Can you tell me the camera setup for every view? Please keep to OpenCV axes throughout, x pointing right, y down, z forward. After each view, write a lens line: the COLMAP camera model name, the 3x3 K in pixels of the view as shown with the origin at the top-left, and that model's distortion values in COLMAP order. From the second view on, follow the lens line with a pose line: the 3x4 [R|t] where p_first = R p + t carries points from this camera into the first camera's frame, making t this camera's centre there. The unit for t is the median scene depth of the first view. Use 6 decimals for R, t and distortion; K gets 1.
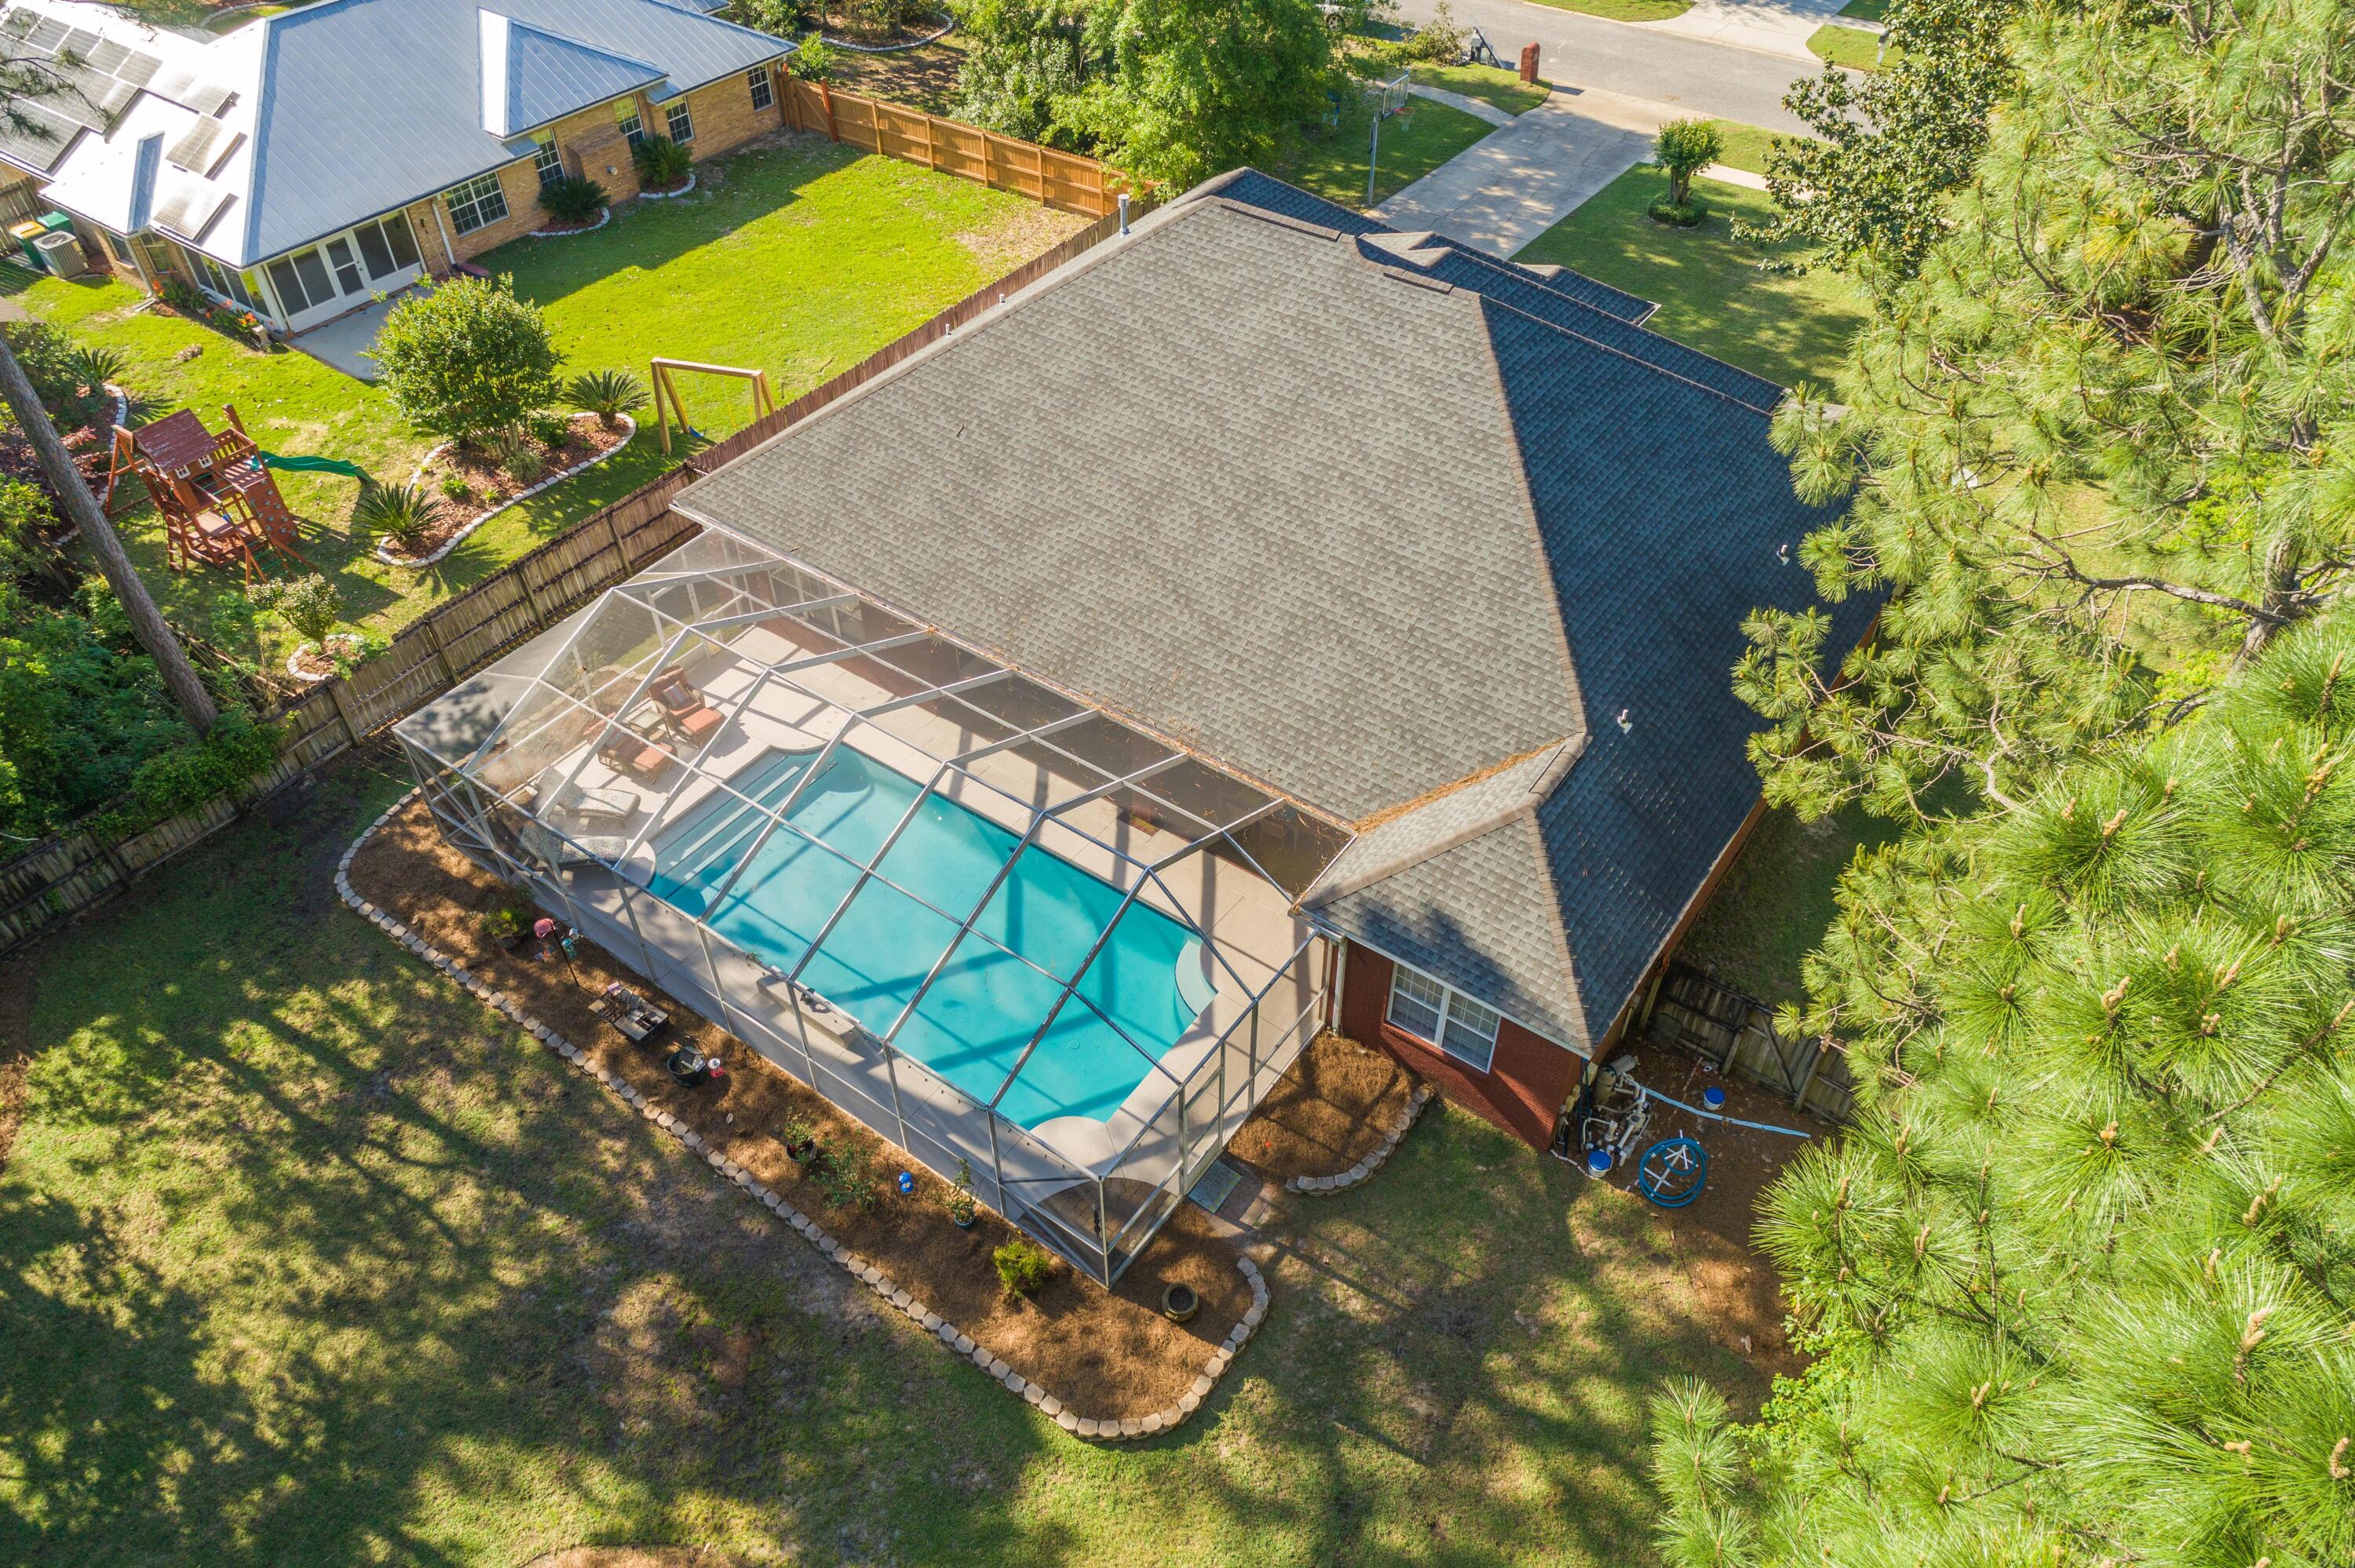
lens RADIAL K [[1592.9, 0, 1185.7], [0, 1592.9, 723.4], [0, 0, 1]] dist [-0.001512, 0.001959]
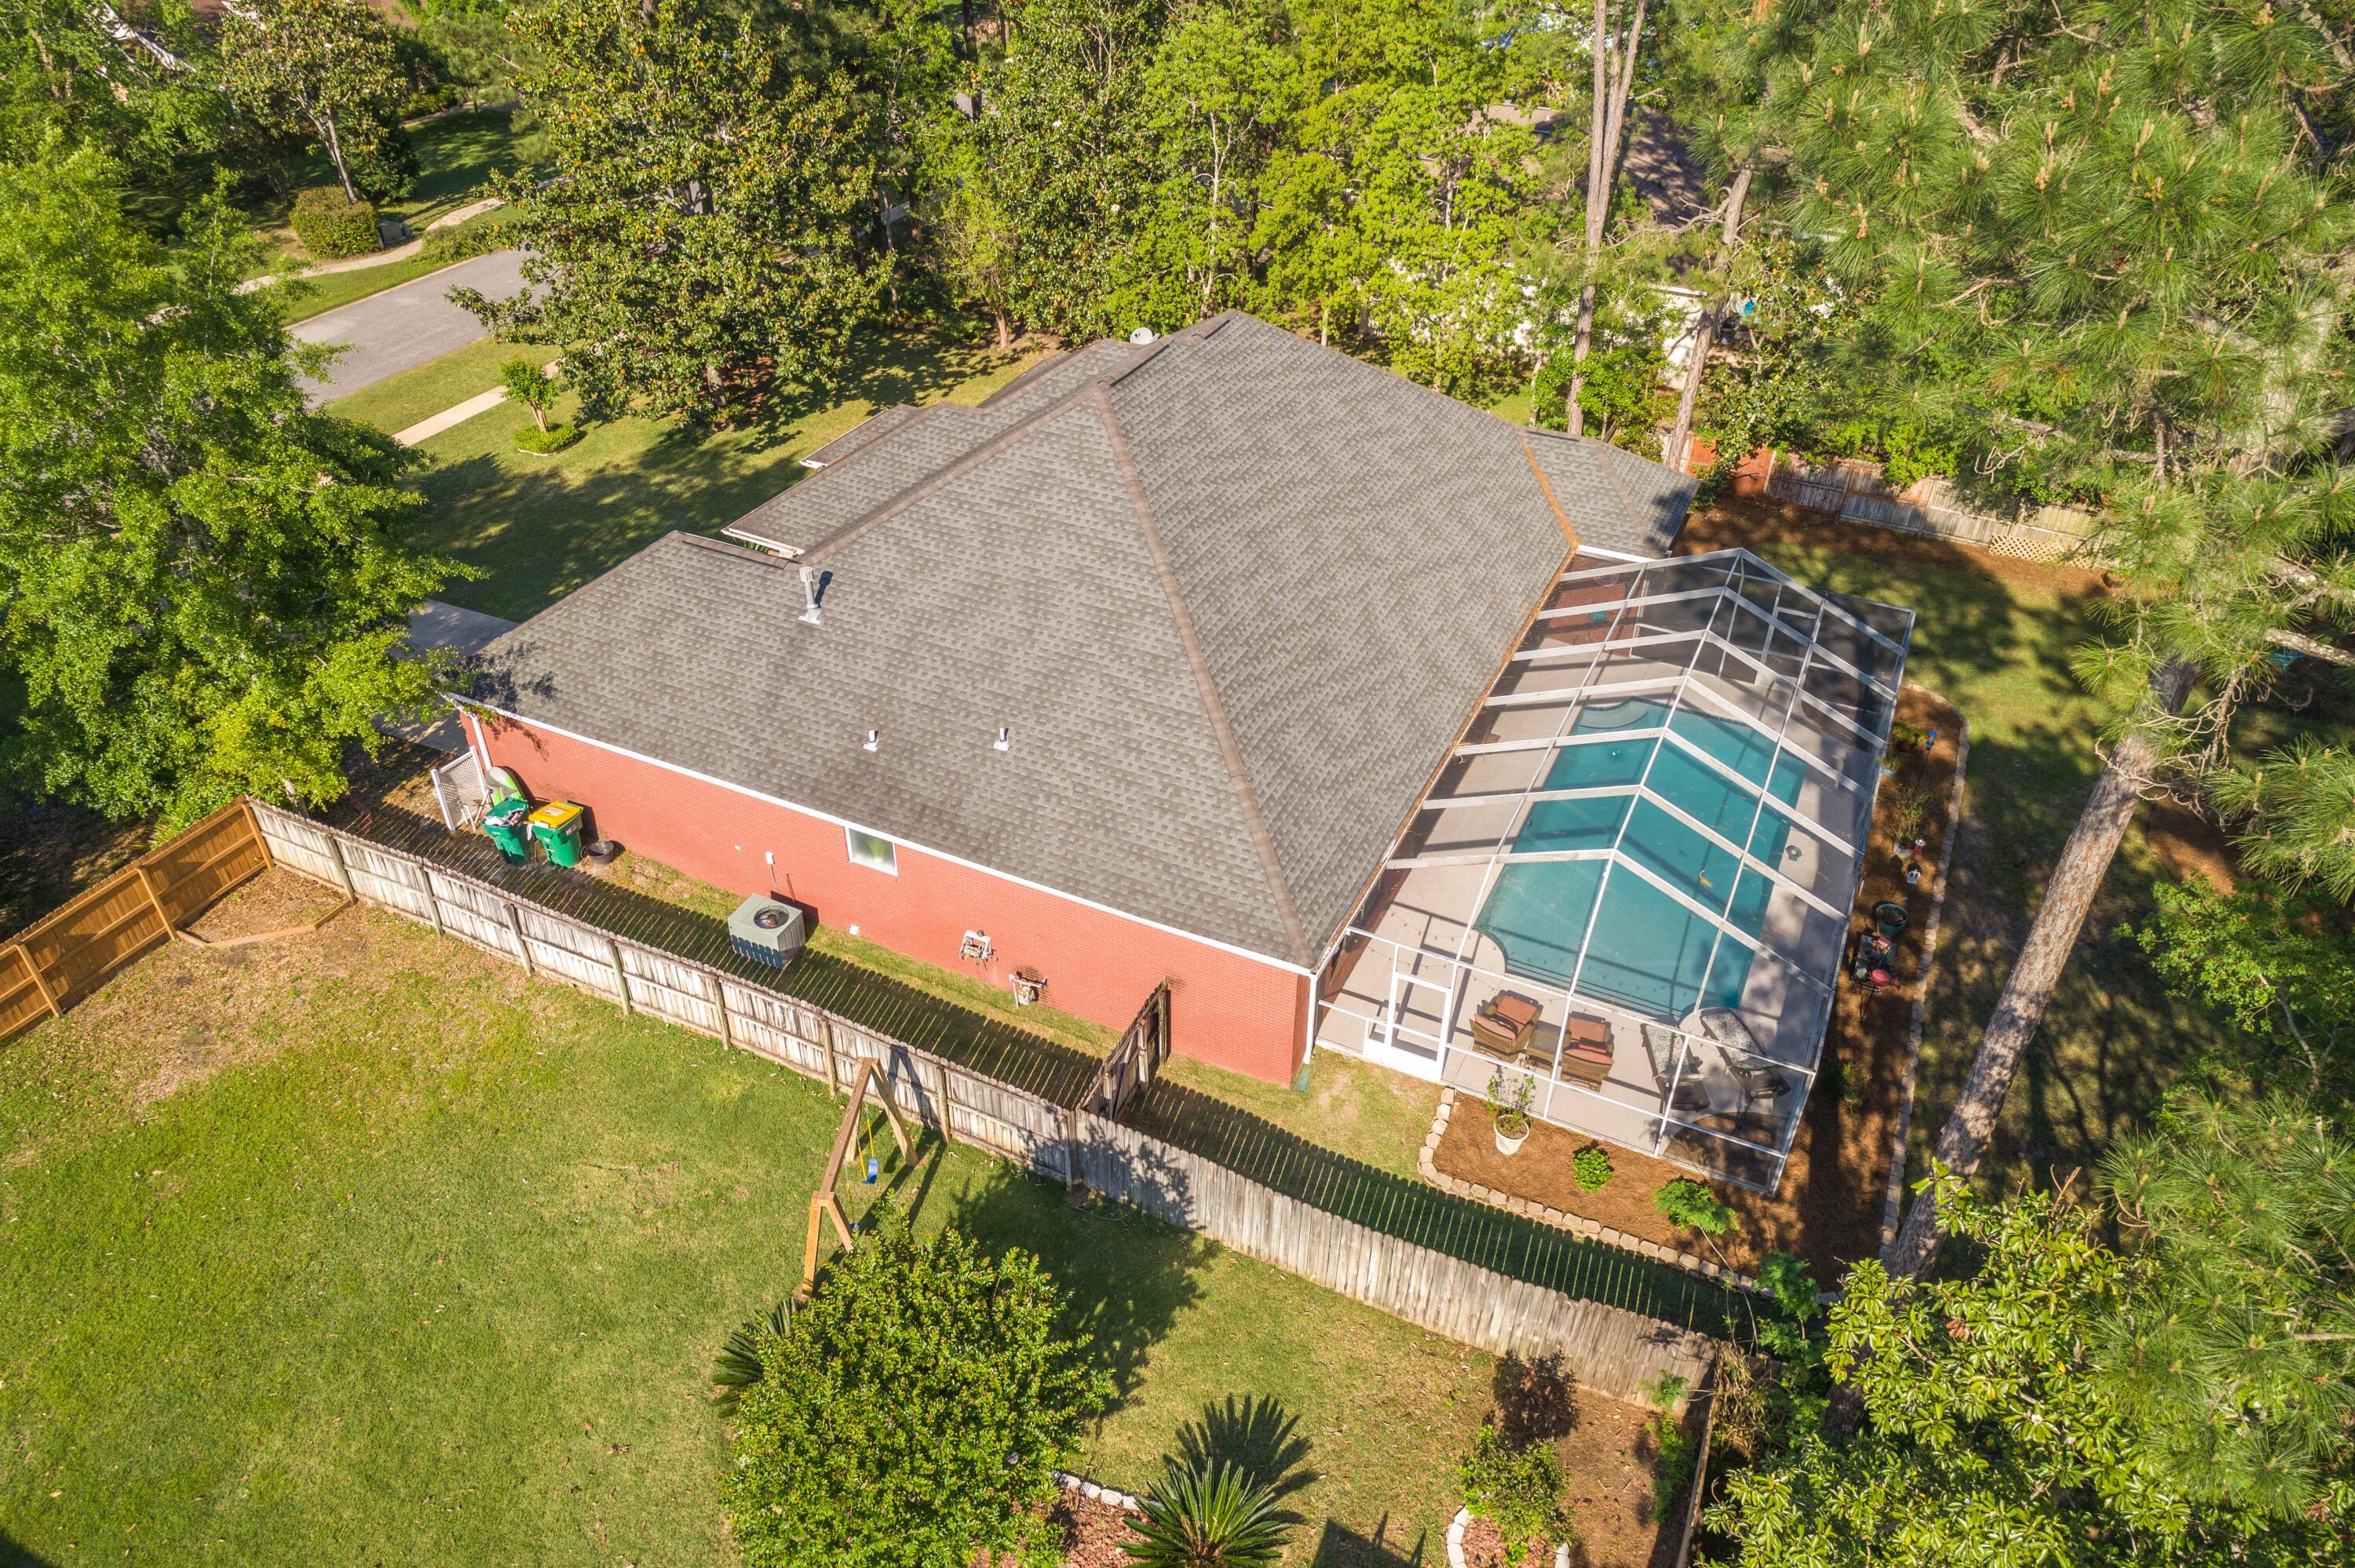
lens RADIAL K [[1577.7, 0, 1182.7], [0, 1577.7, 780.8], [0, 0, 1]] dist [-0.003485, 0.002874]
pose [[-0.157988, -0.582874, 0.797056, -1.119377], [0.665022, 0.533874, 0.522230, -0.812625], [-0.729922, 0.612566, 0.303279, 0.978587]]
